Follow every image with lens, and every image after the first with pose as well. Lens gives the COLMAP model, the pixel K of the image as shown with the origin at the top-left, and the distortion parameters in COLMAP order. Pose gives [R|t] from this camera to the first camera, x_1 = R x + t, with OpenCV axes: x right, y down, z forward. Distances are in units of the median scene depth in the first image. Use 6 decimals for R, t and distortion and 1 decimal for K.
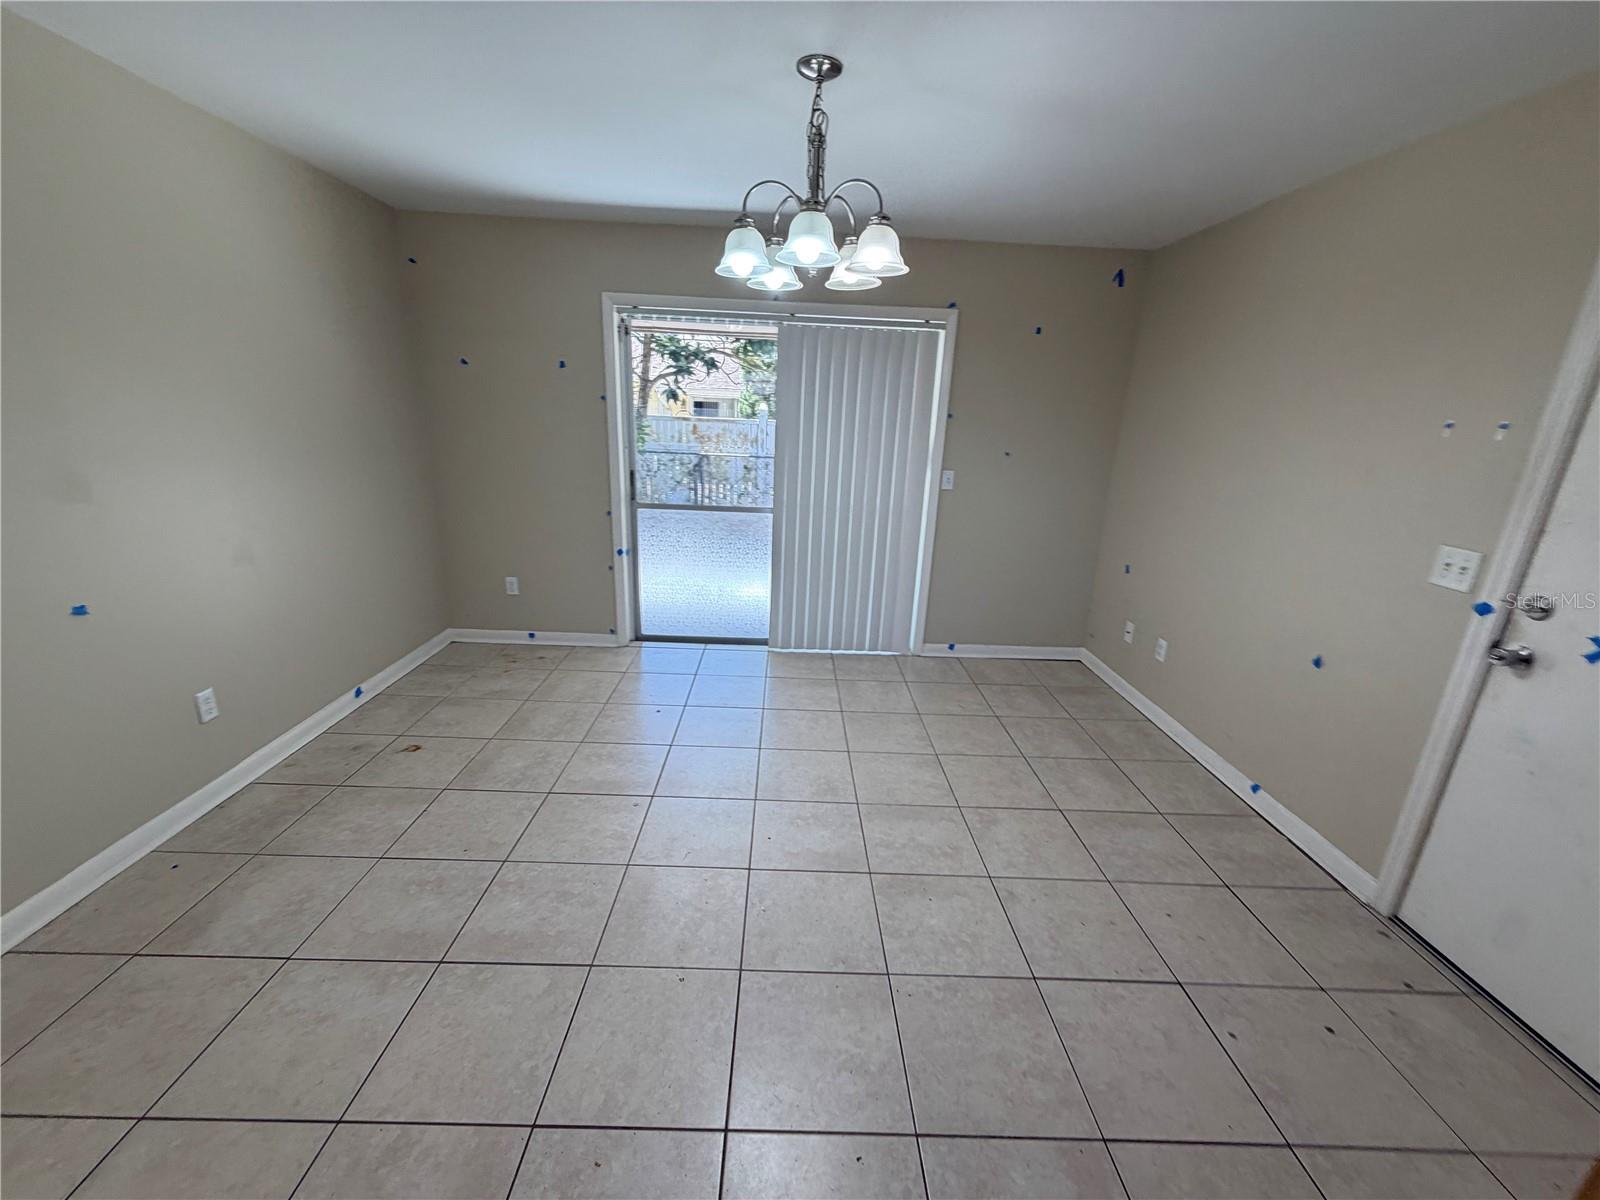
lens RADIAL K [[639.5, 0, 796.4], [0, 639.5, 597.6], [0, 0, 1]] dist [0.002147, -0.000331]
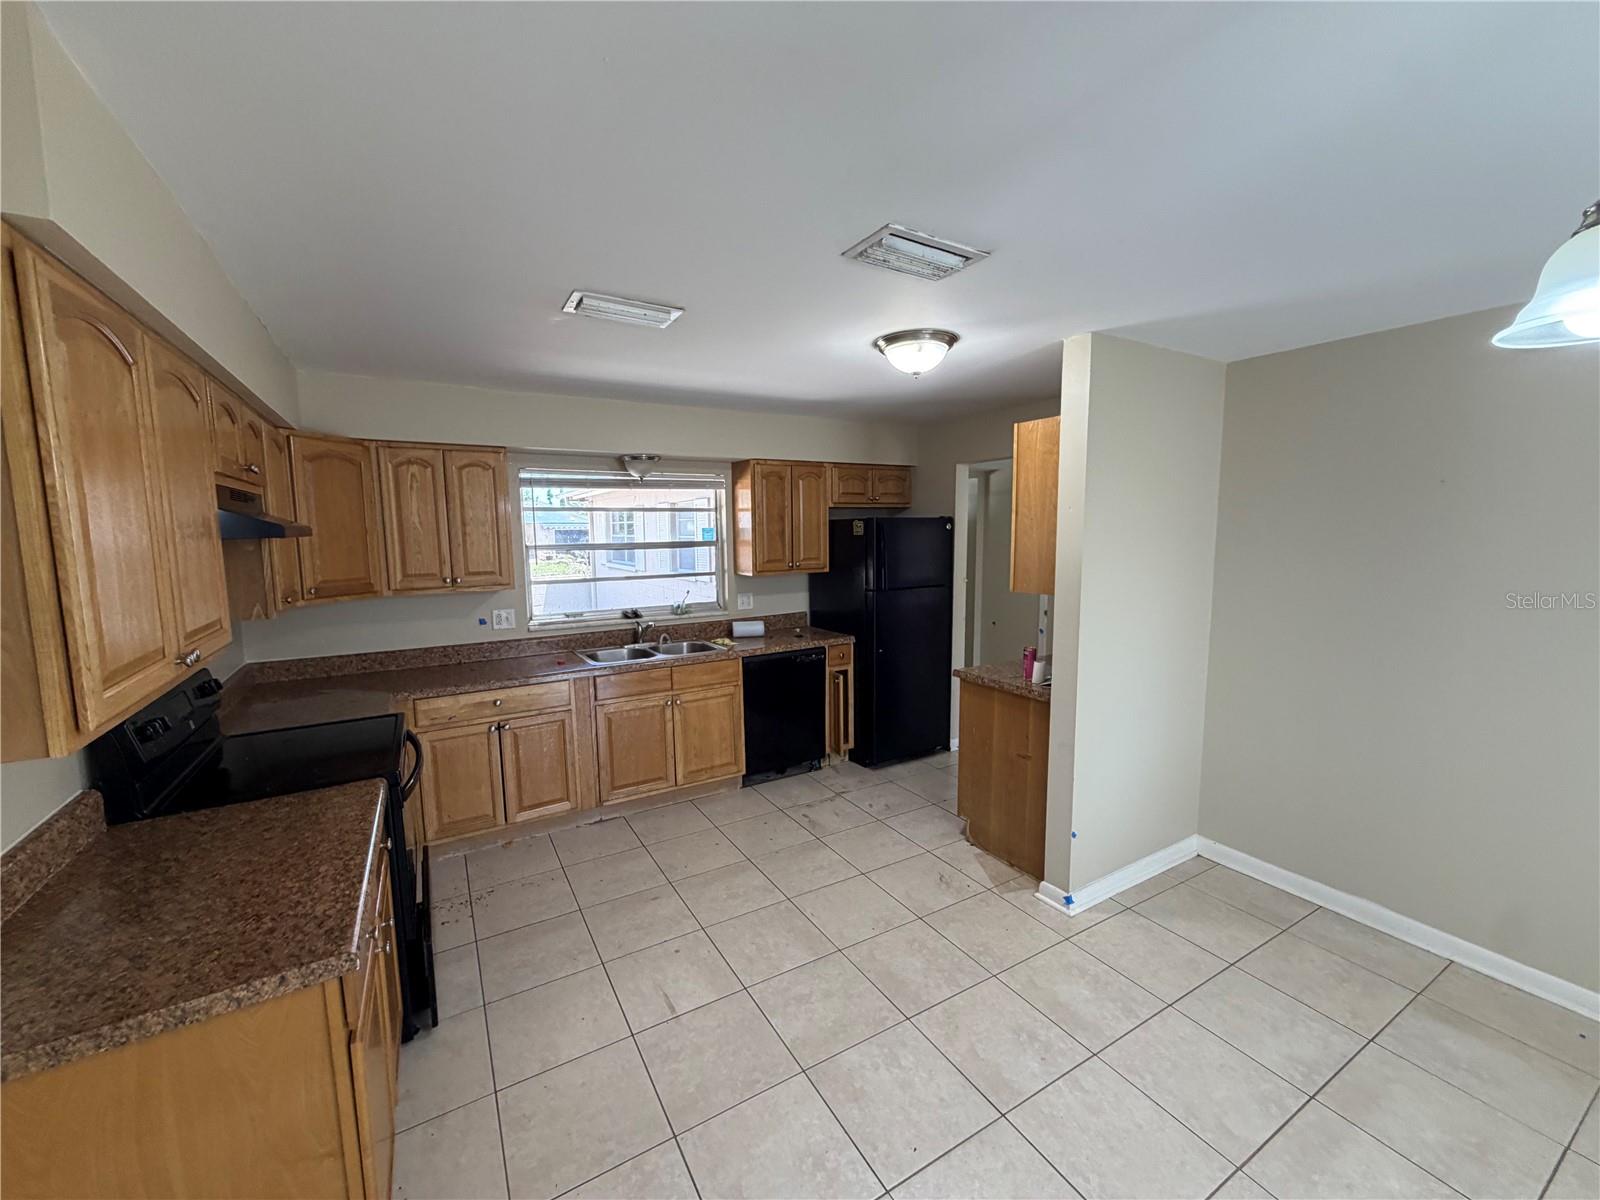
lens RADIAL K [[639.5, 0, 797.8], [0, 639.5, 598.4], [0, 0, 1]] dist [0.002147, -0.000331]
pose [[-0.866353, 0.021418, -0.498972, 0.649301], [-0.170877, 0.926072, 0.336440, -0.381335], [0.469290, 0.376739, -0.798646, 1.060636]]
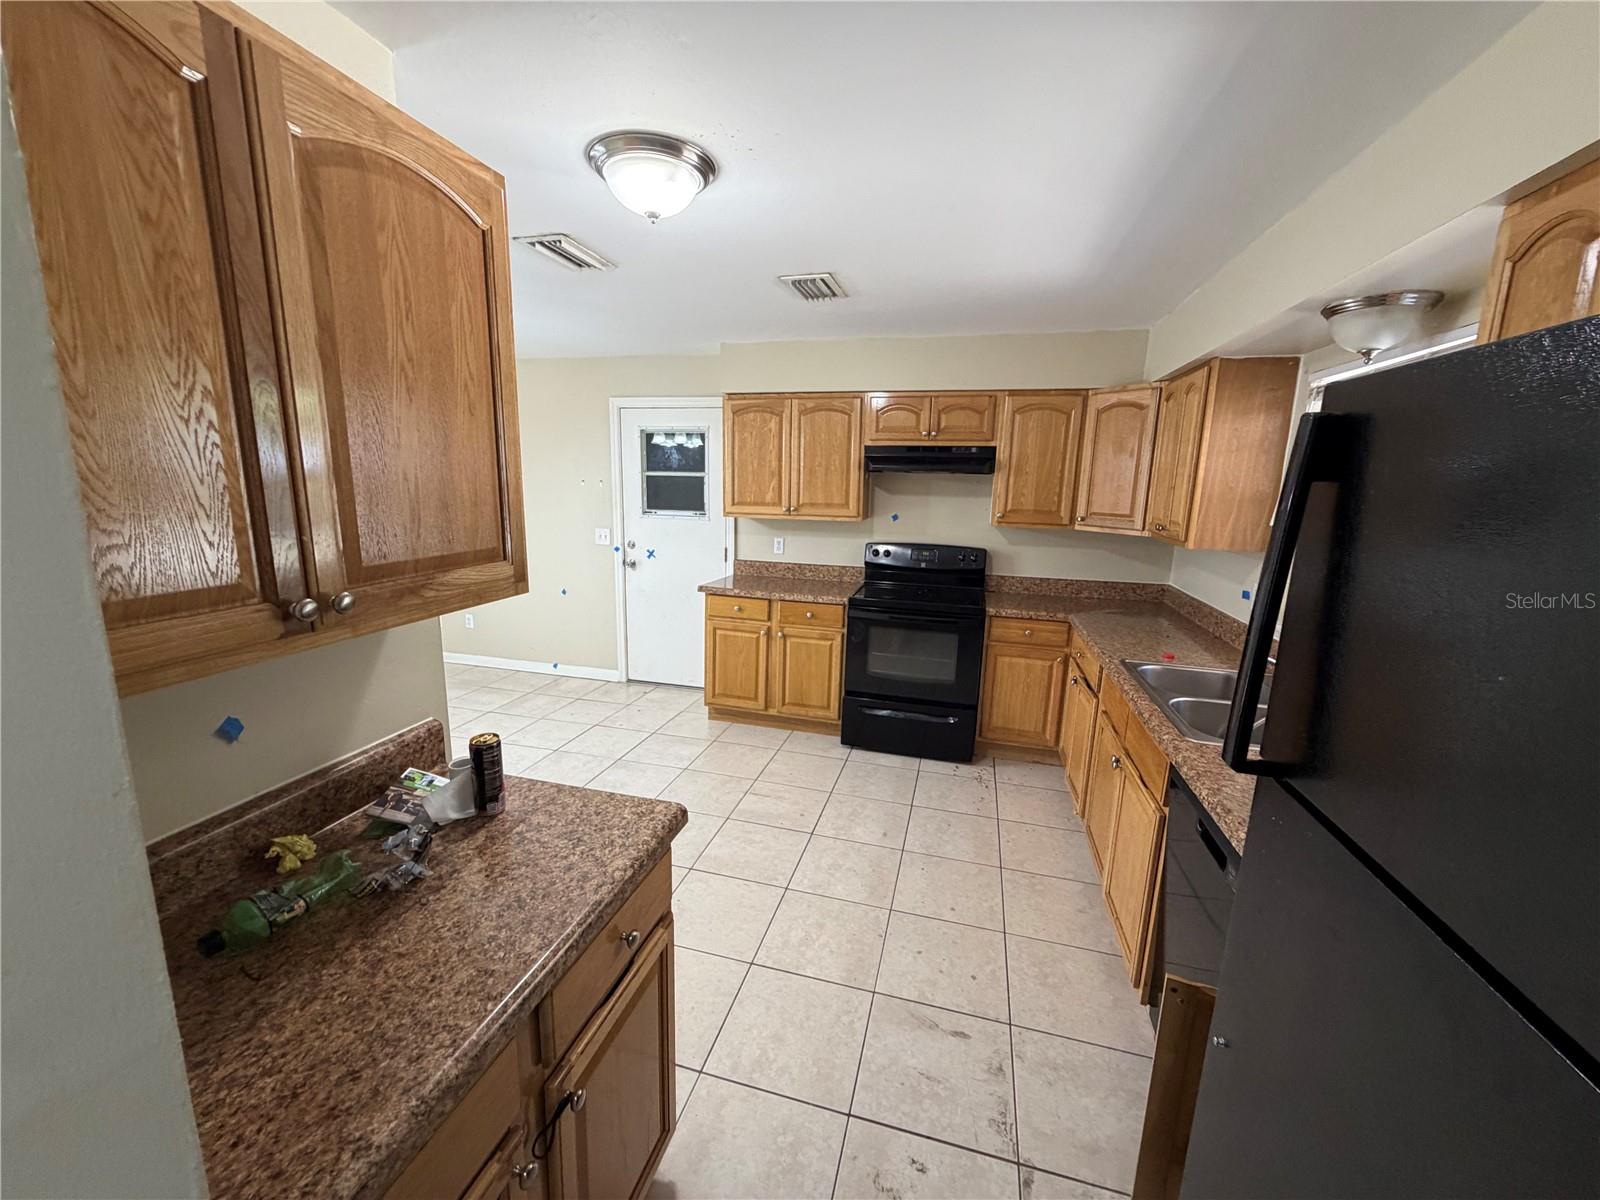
lens RADIAL K [[639.5, 0, 796.3], [0, 639.5, 603.7], [0, 0, 1]] dist [0.002147, -0.000331]
pose [[0.278680, -0.220607, 0.934703, -1.186171], [0.267516, 0.952571, 0.145065, 0.045971], [-0.922373, 0.209621, 0.324479, -0.471410]]
